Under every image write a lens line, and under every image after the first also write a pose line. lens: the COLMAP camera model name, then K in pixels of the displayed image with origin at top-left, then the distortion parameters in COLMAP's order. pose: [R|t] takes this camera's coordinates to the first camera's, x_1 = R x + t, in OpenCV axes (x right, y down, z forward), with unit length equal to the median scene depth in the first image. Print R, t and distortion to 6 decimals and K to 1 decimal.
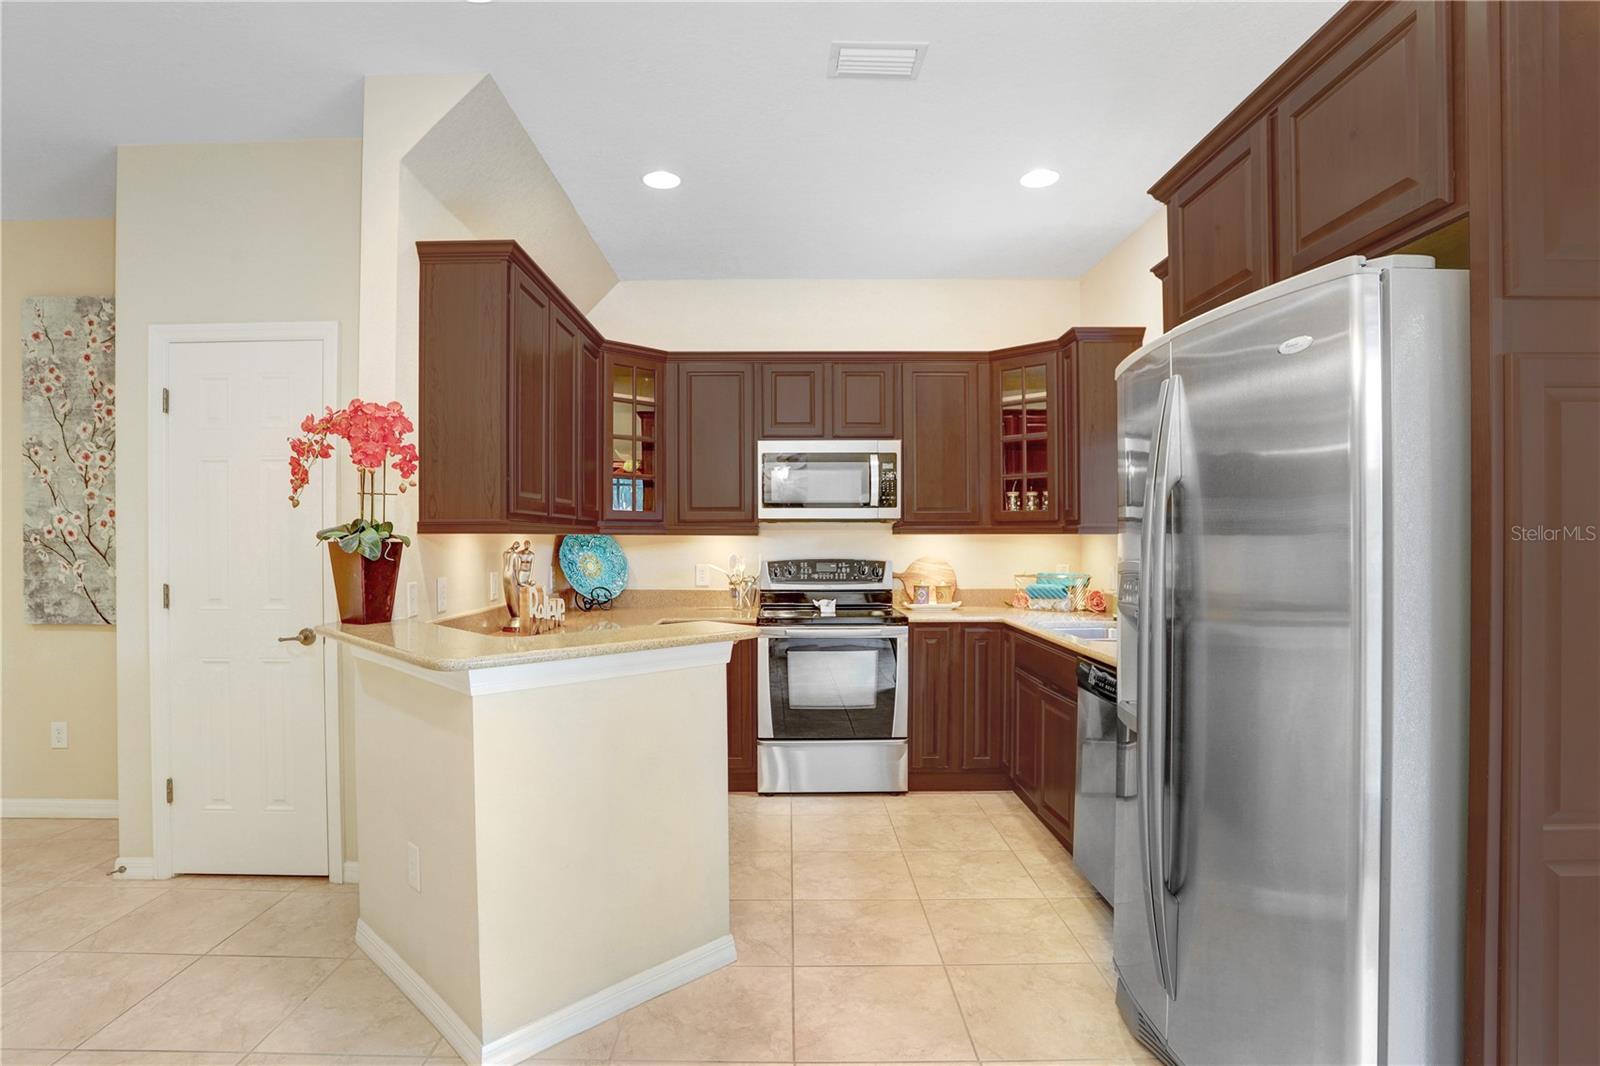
lens RADIAL K [[808.5, 0, 781.0], [0, 808.5, 542.4], [0, 0, 1]] dist [-0.073565, 0.029836]
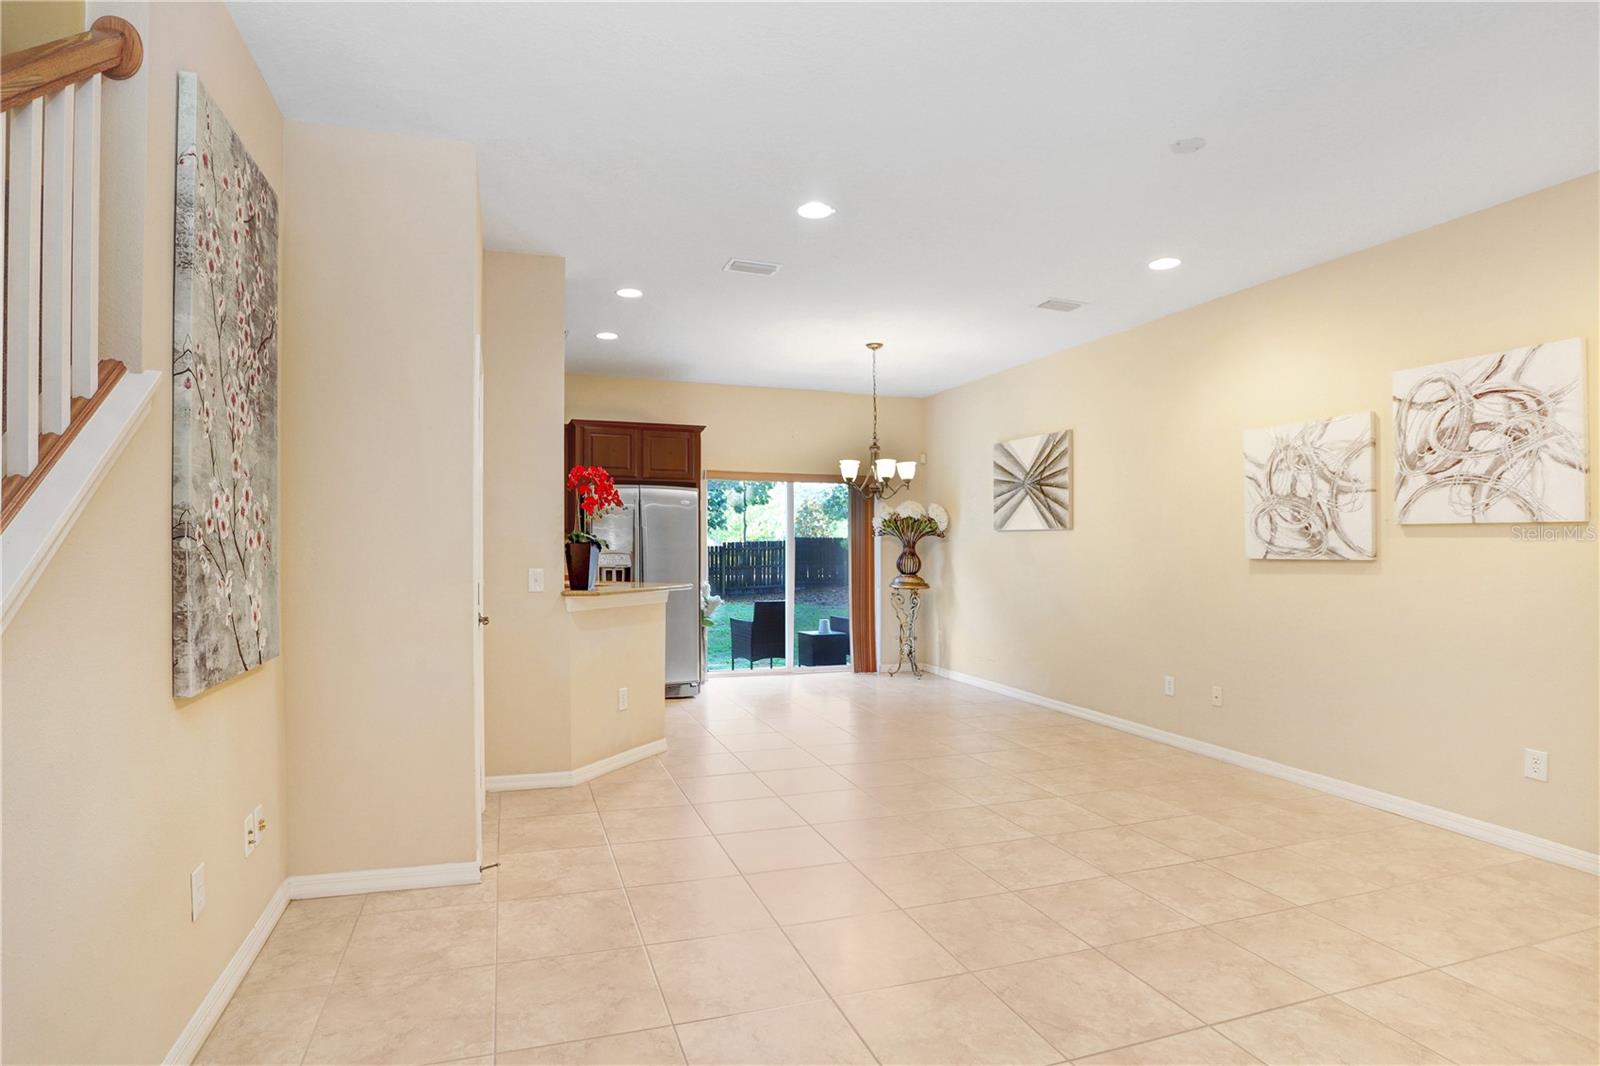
lens RADIAL K [[824.0, 0, 774.9], [0, 824.0, 538.0], [0, 0, 1]] dist [-0.090516, 0.040366]
pose [[-0.320617, 0.006479, 0.947187, -1.613462], [-0.003524, 0.999962, -0.008033, -0.001192], [-0.947202, -0.005913, -0.320582, 0.800035]]
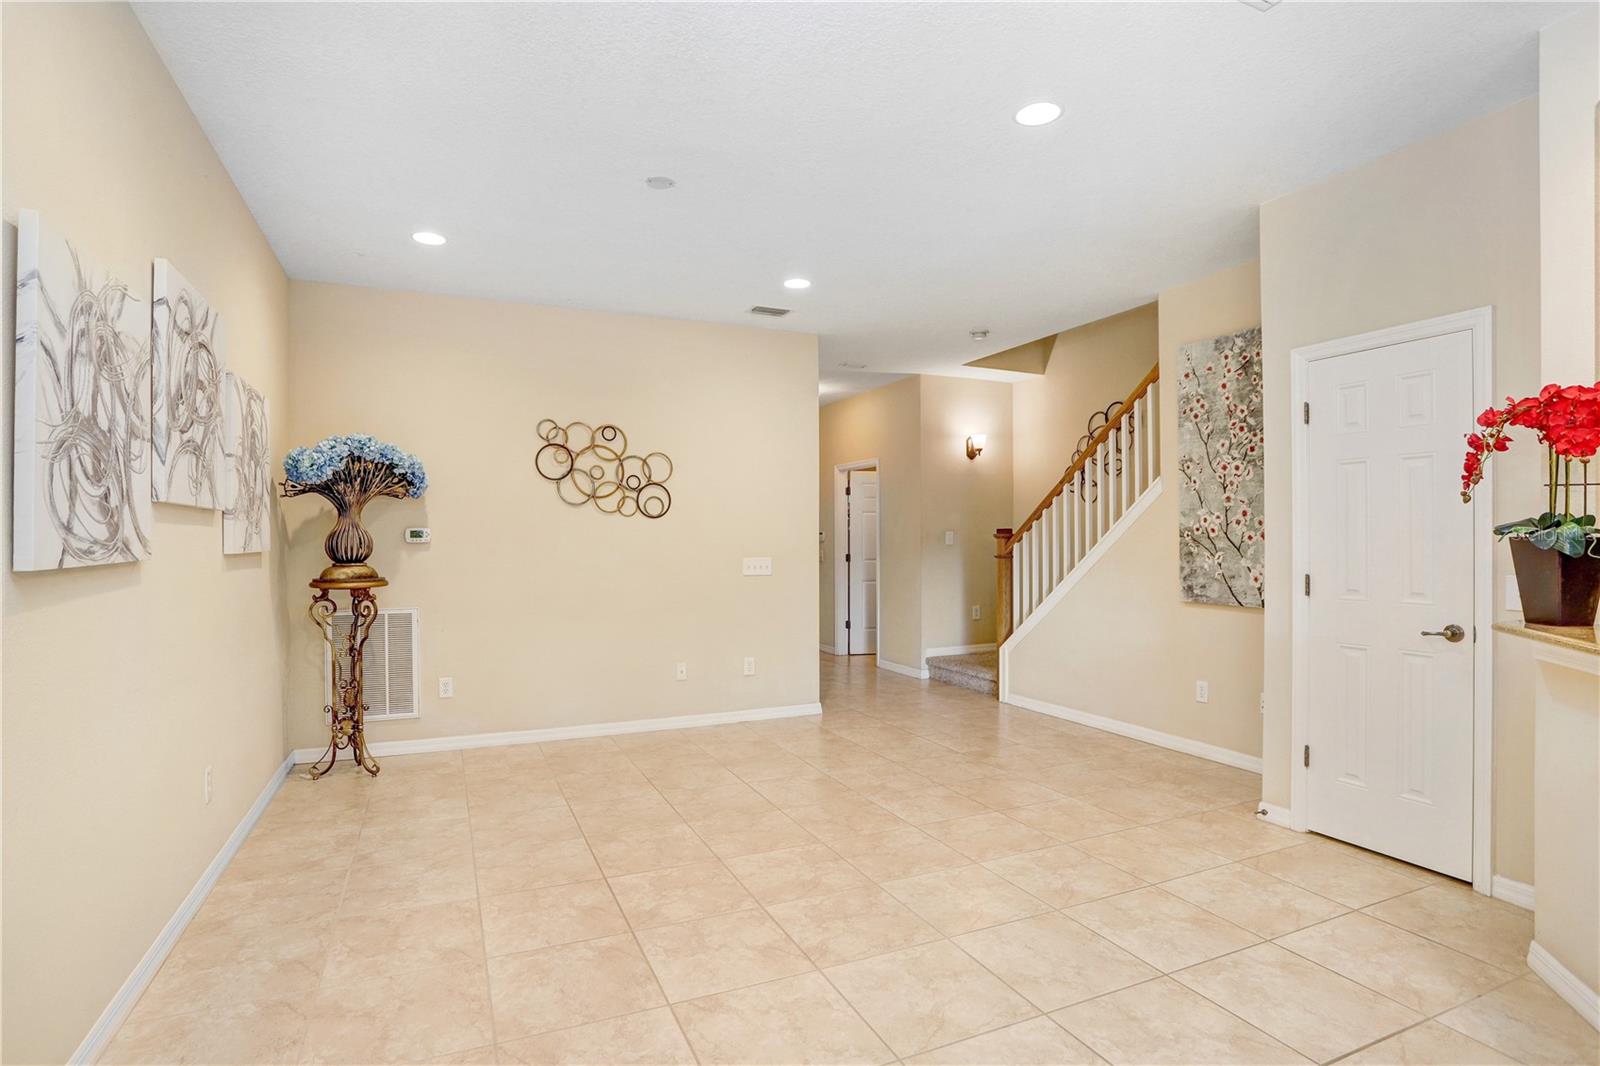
lens RADIAL K [[800.2, 0, 781.5], [0, 800.2, 540.9], [0, 0, 1]] dist [-0.077927, 0.033832]
pose [[0.397807, 0.003646, -0.917462, -0.043842], [0.000526, 0.999991, 0.004202, -0.000415], [0.917469, -0.002154, 0.397801, -0.127062]]
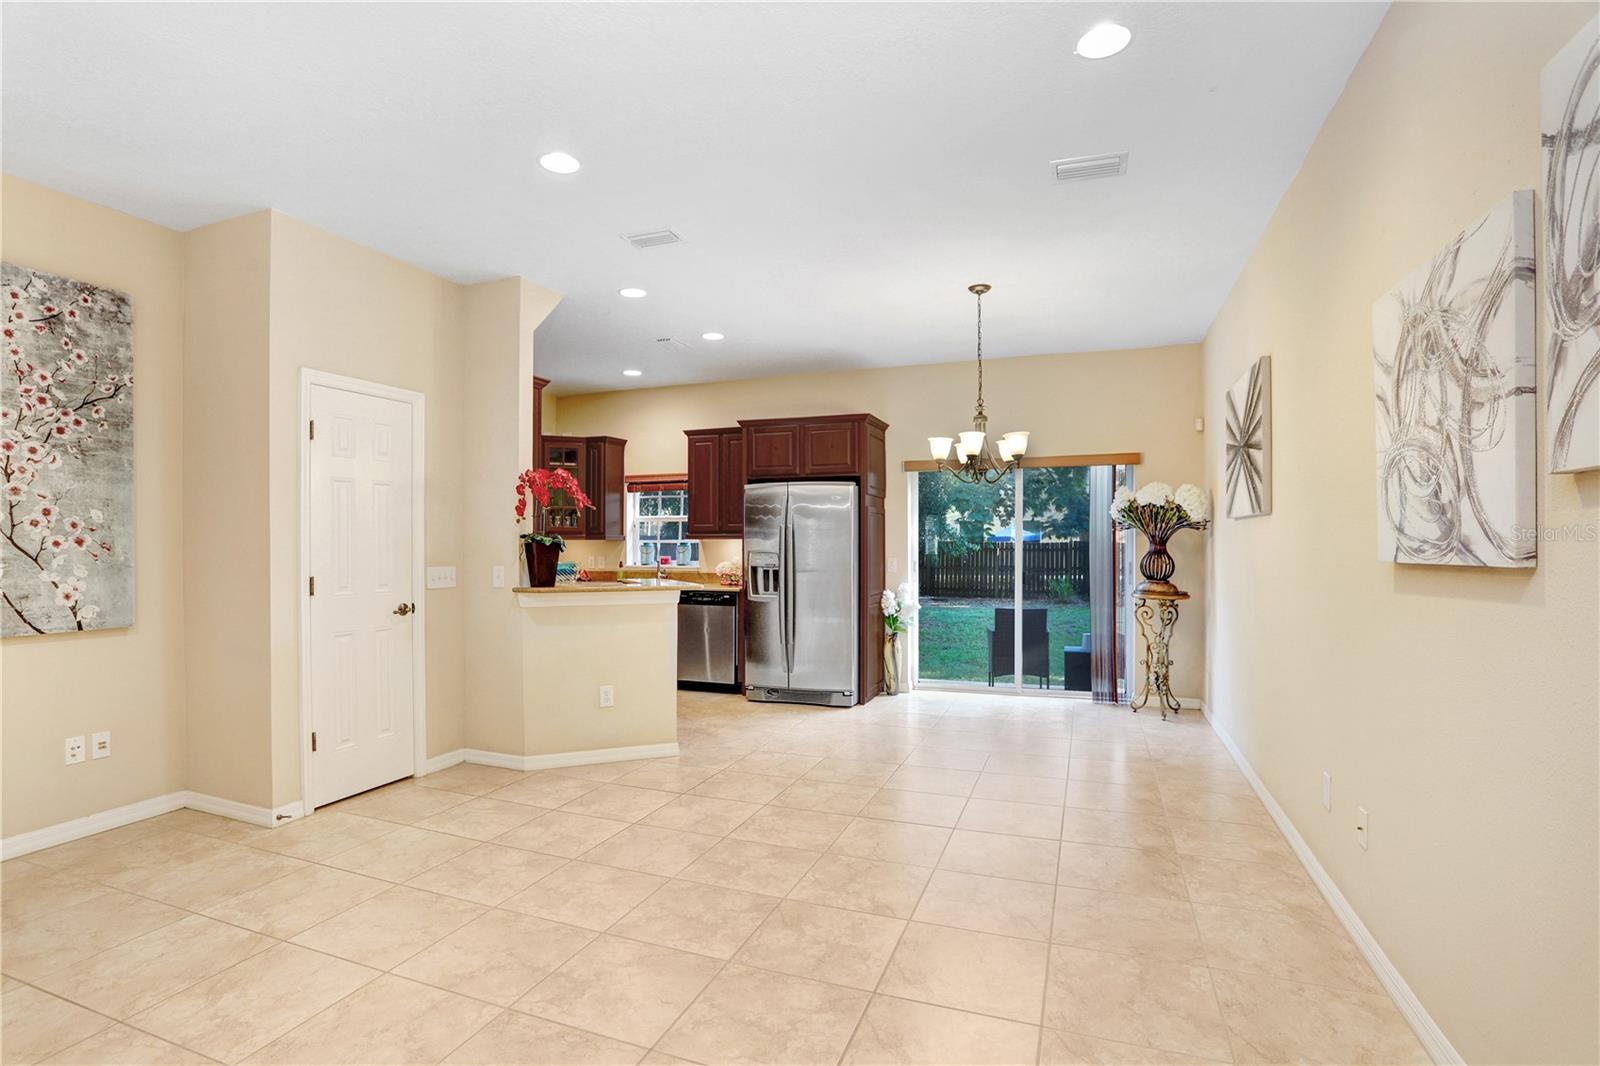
lens RADIAL K [[785.3, 0, 781.6], [0, 785.3, 541.2], [0, 0, 1]] dist [-0.067163, 0.026315]
pose [[0.366147, 0.003119, 0.930552, -1.363363], [0.002880, 0.999986, -0.004485, 0.003438], [-0.930553, 0.004322, 0.366132, -0.124960]]
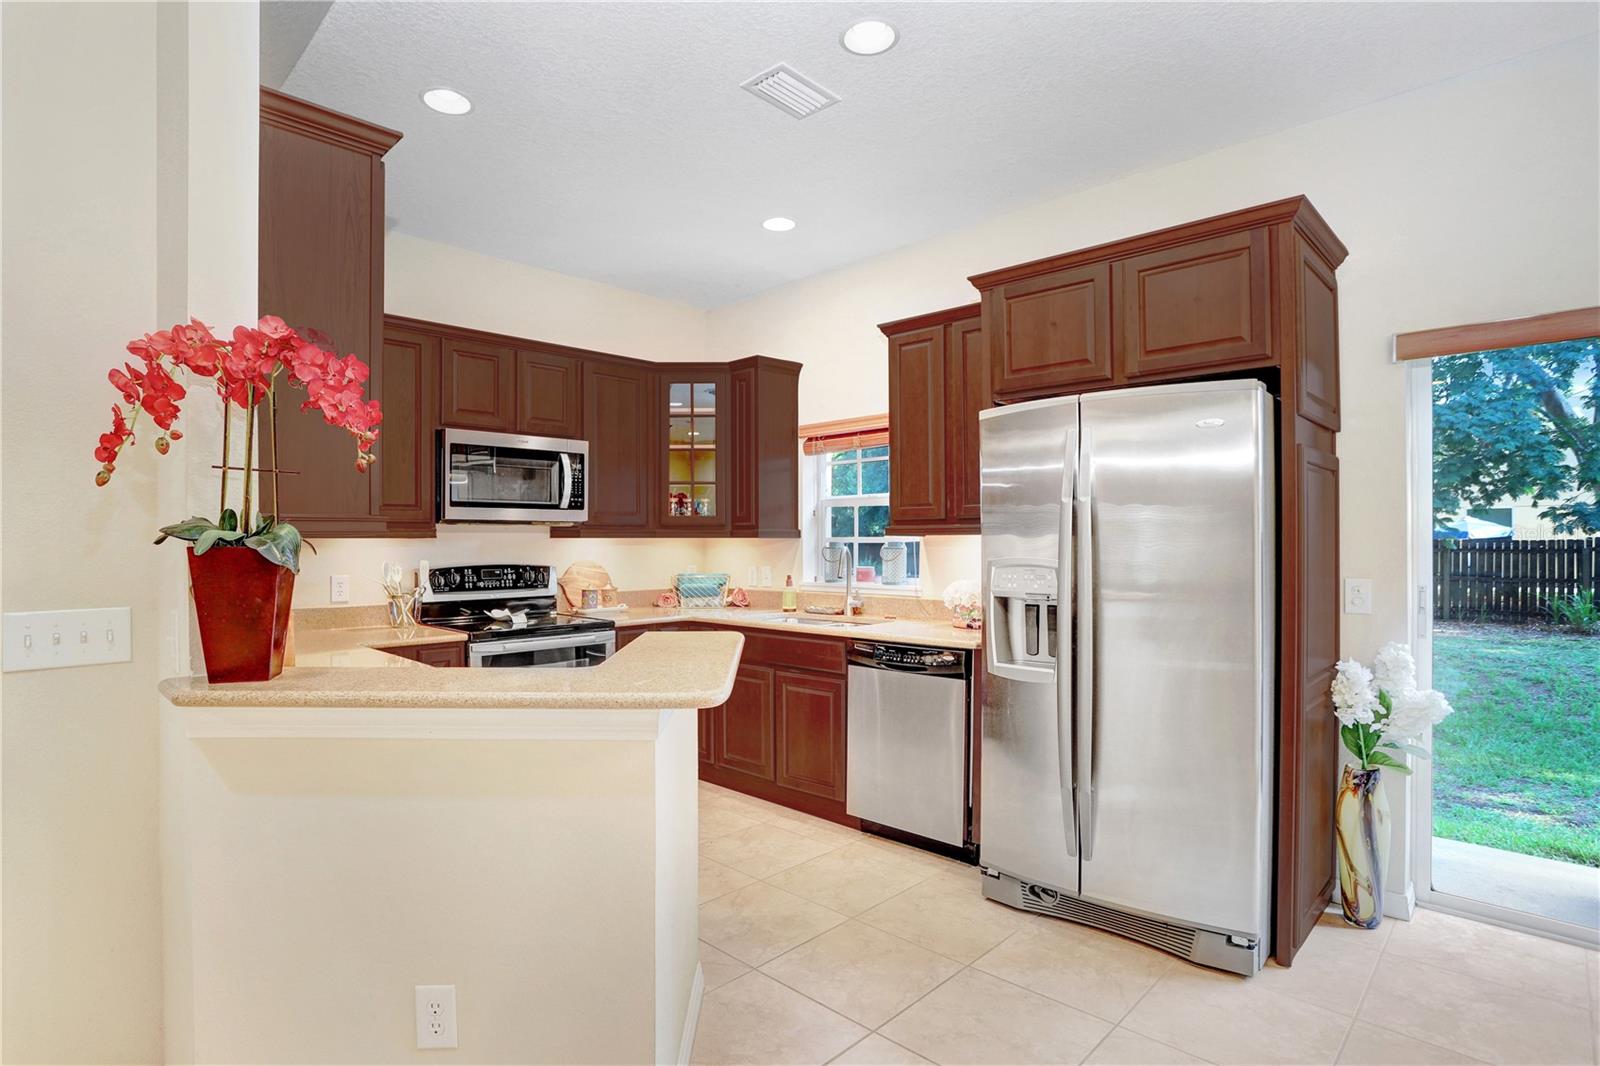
lens RADIAL K [[808.5, 0, 781.0], [0, 808.5, 542.4], [0, 0, 1]] dist [-0.073565, 0.029836]
pose [[0.704418, -0.000874, 0.709784, -0.450655], [0.004843, 0.999982, -0.003575, 0.000405], [-0.709768, 0.005956, 0.704410, 0.179875]]
